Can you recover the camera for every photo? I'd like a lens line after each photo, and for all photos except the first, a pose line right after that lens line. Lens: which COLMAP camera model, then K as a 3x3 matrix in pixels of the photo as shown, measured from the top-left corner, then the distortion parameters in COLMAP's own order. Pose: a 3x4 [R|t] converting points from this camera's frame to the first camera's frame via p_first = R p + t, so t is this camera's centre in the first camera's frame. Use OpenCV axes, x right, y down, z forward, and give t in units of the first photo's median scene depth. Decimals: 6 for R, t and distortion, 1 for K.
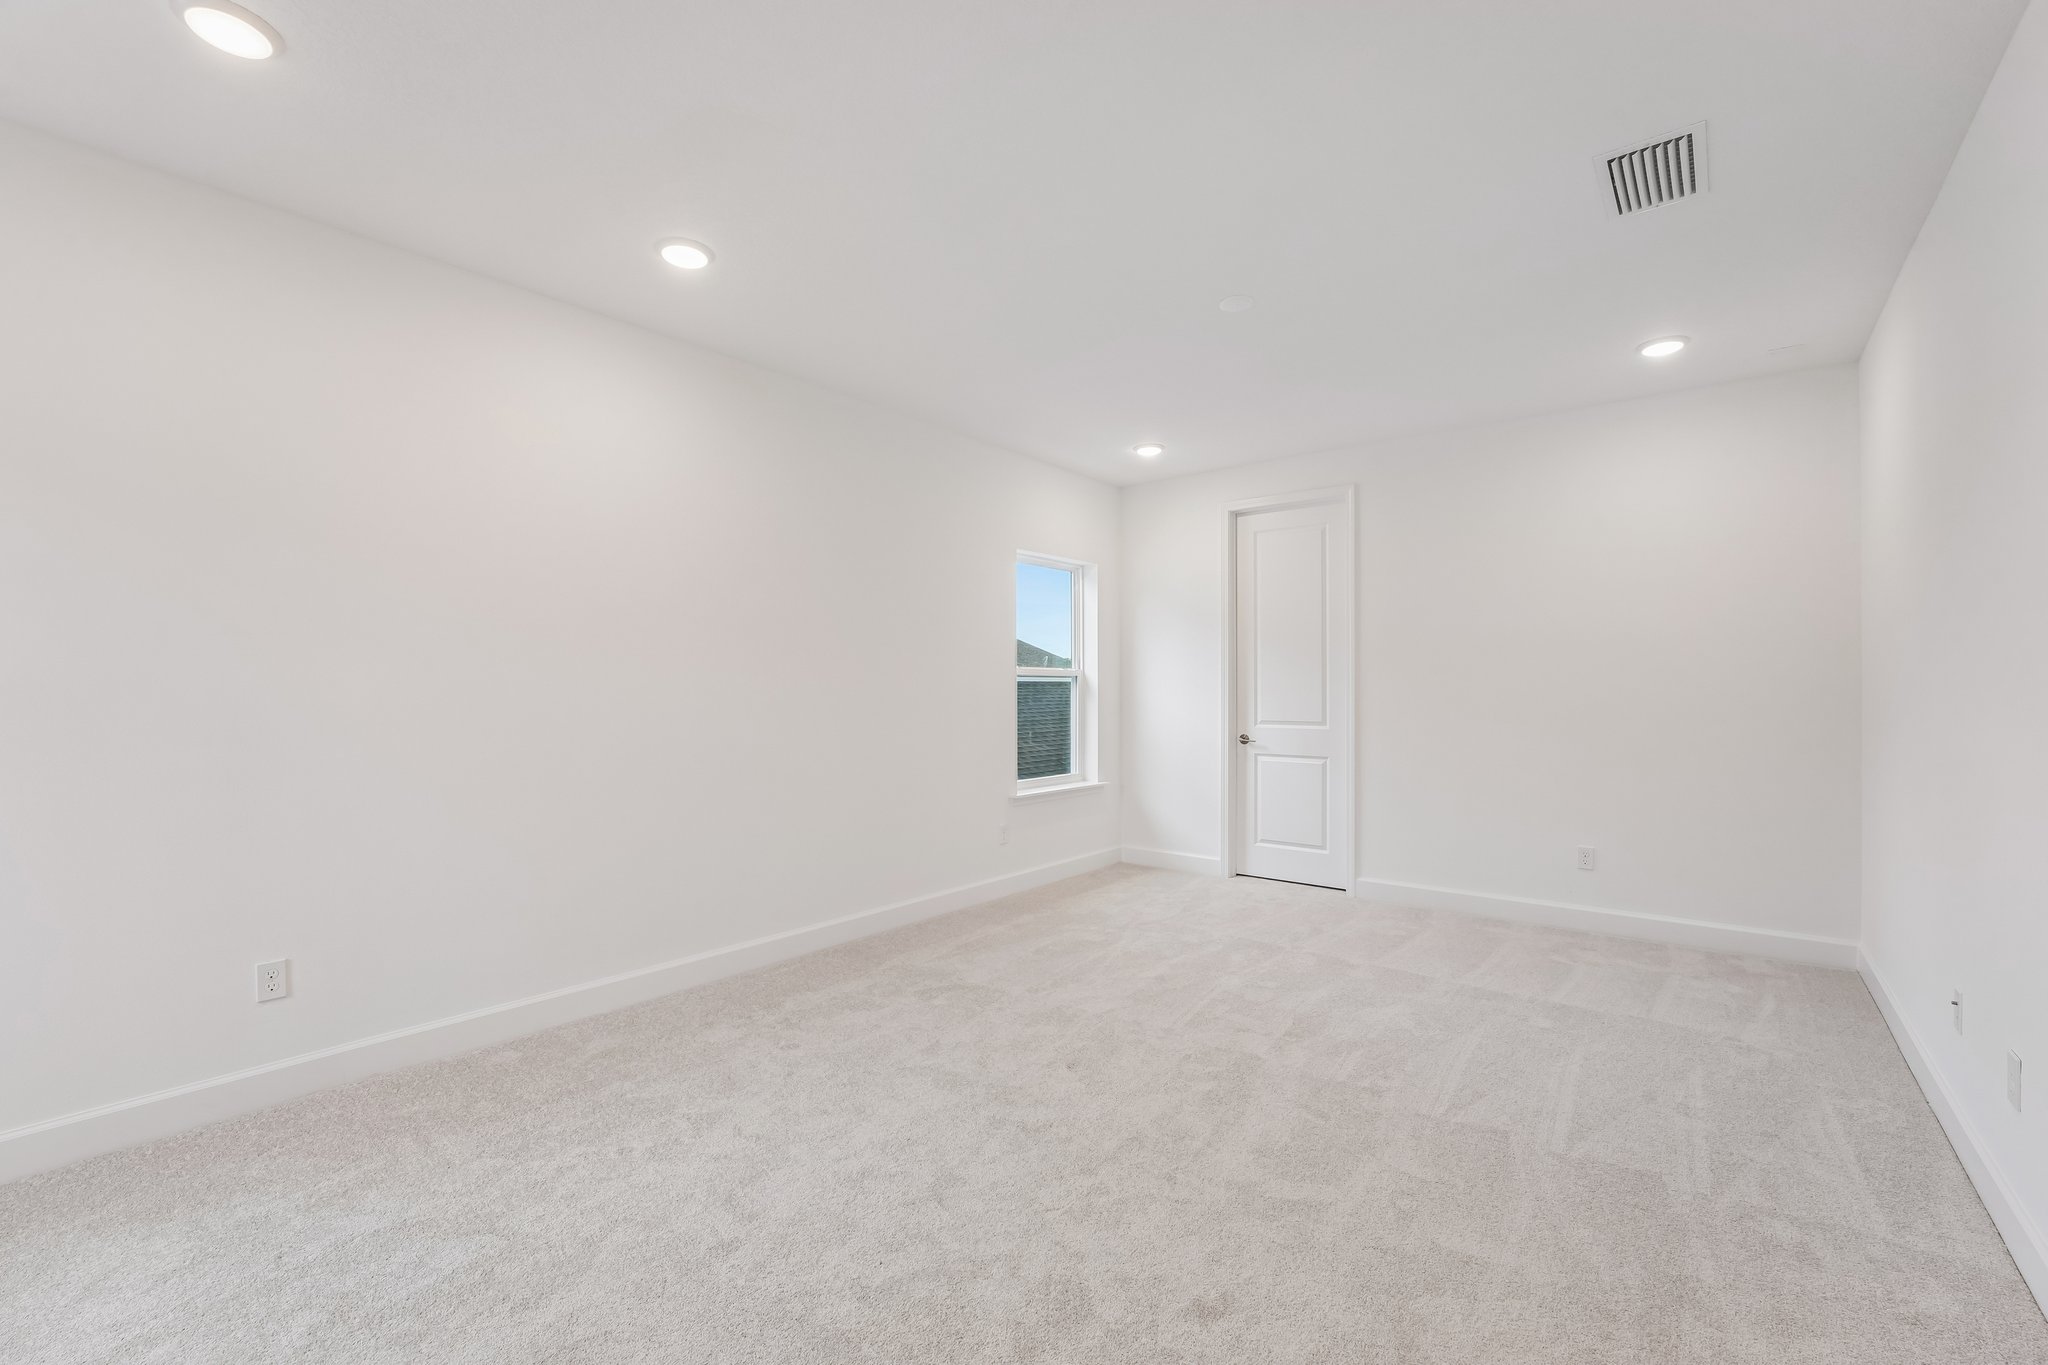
lens RADIAL K [[831.4, 0, 1017.2], [0, 831.4, 690.7], [0, 0, 1]] dist [-0.034614, 0.000058]
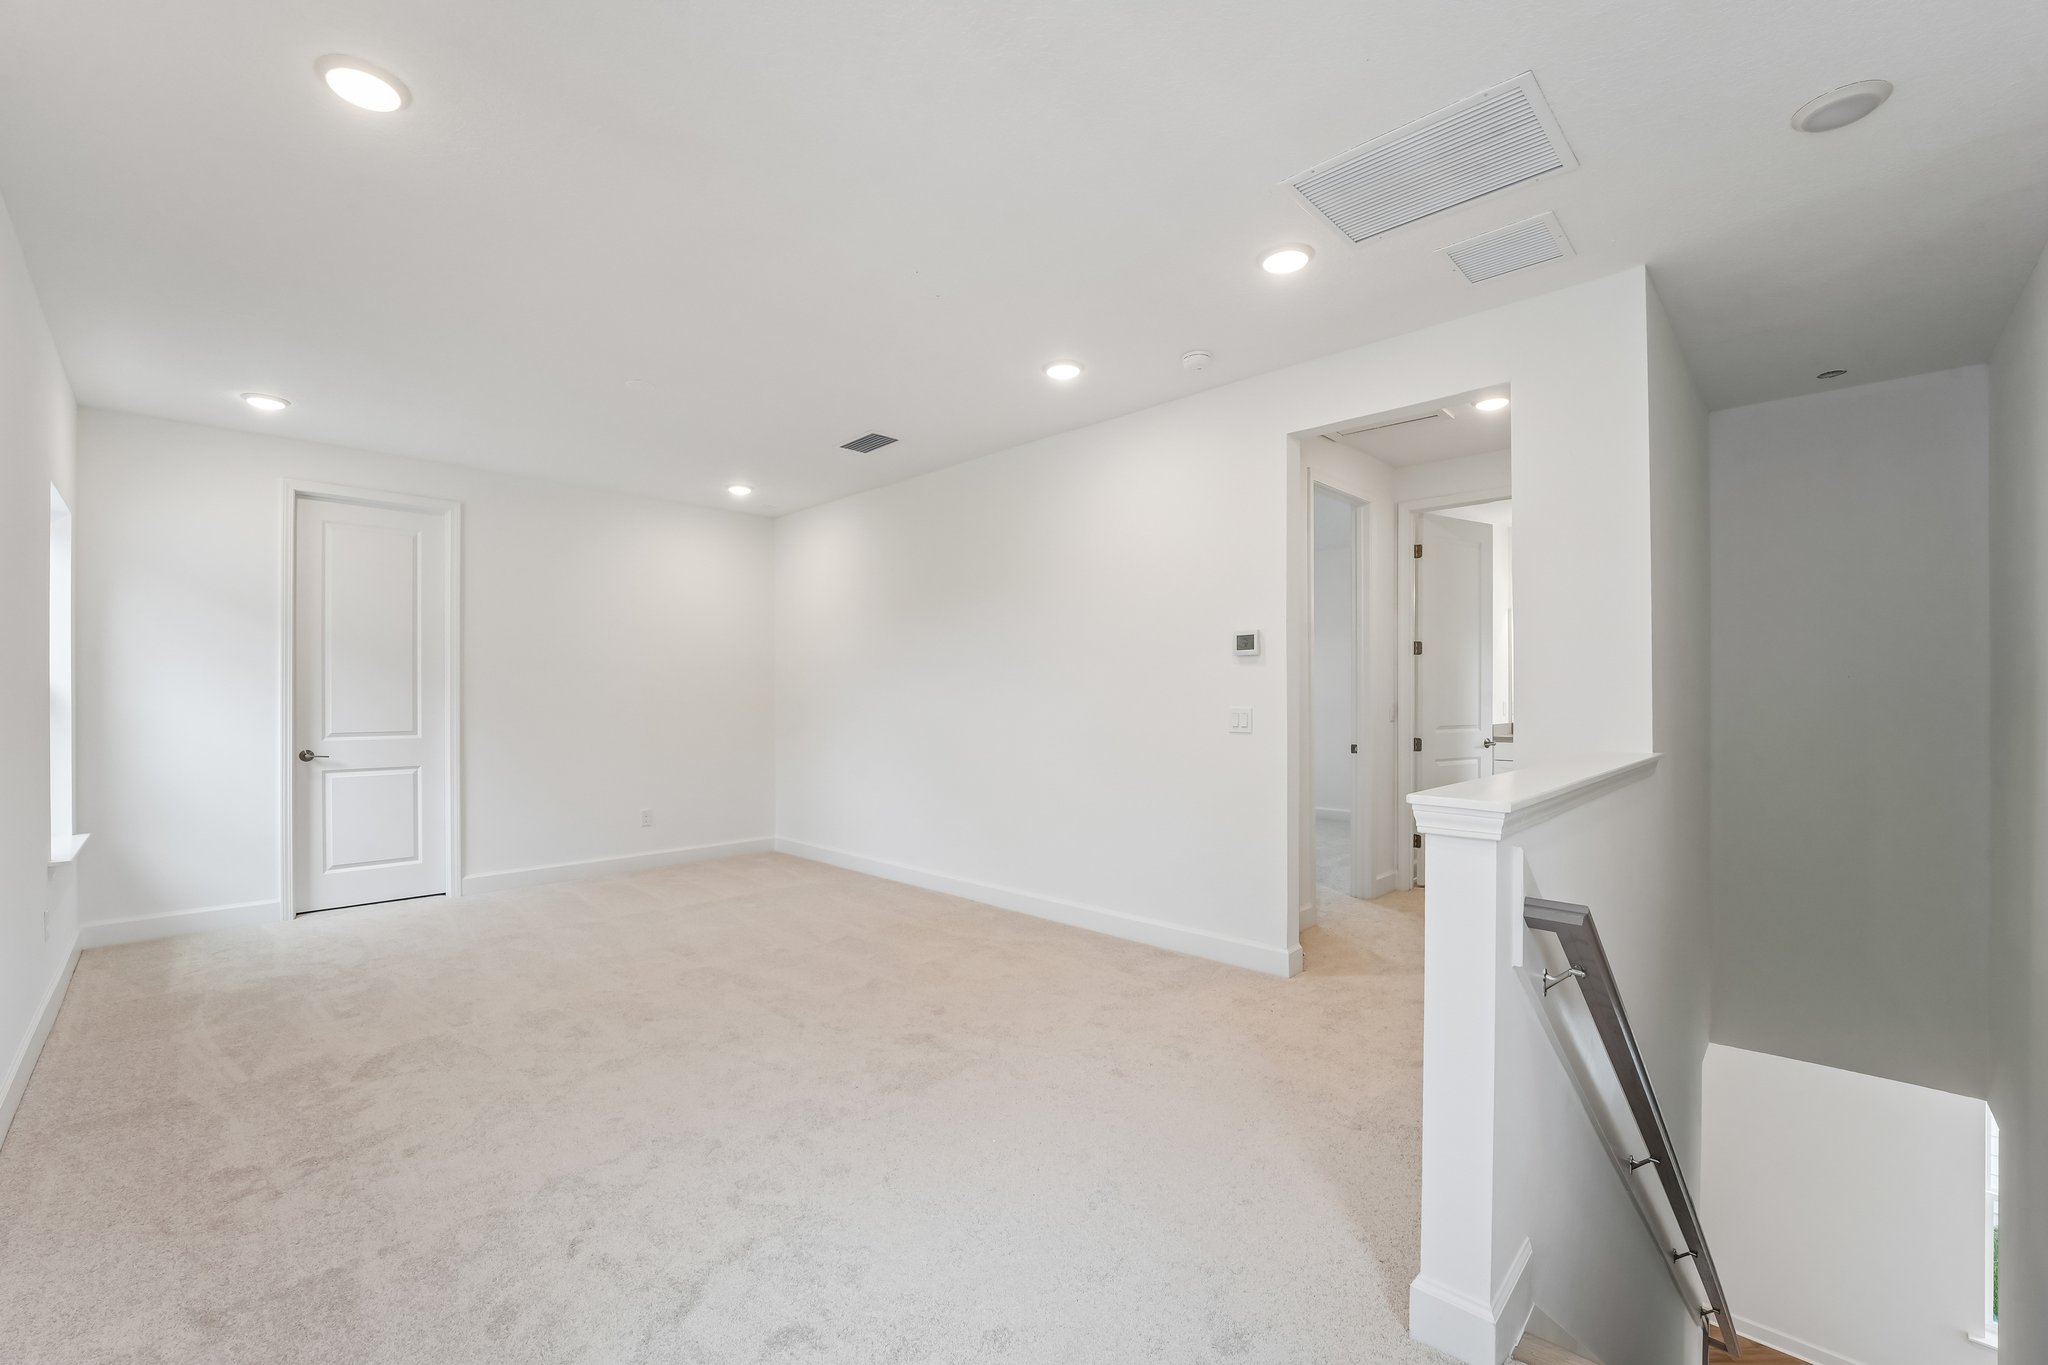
lens RADIAL K [[831.4, 0, 1017.2], [0, 831.4, 690.7], [0, 0, 1]] dist [-0.034614, 0.000058]
pose [[0.096789, 0.004947, 0.995293, -0.546036], [0.005477, 0.999970, -0.005503, -0.001459], [-0.995290, 0.005983, 0.096759, 0.190154]]
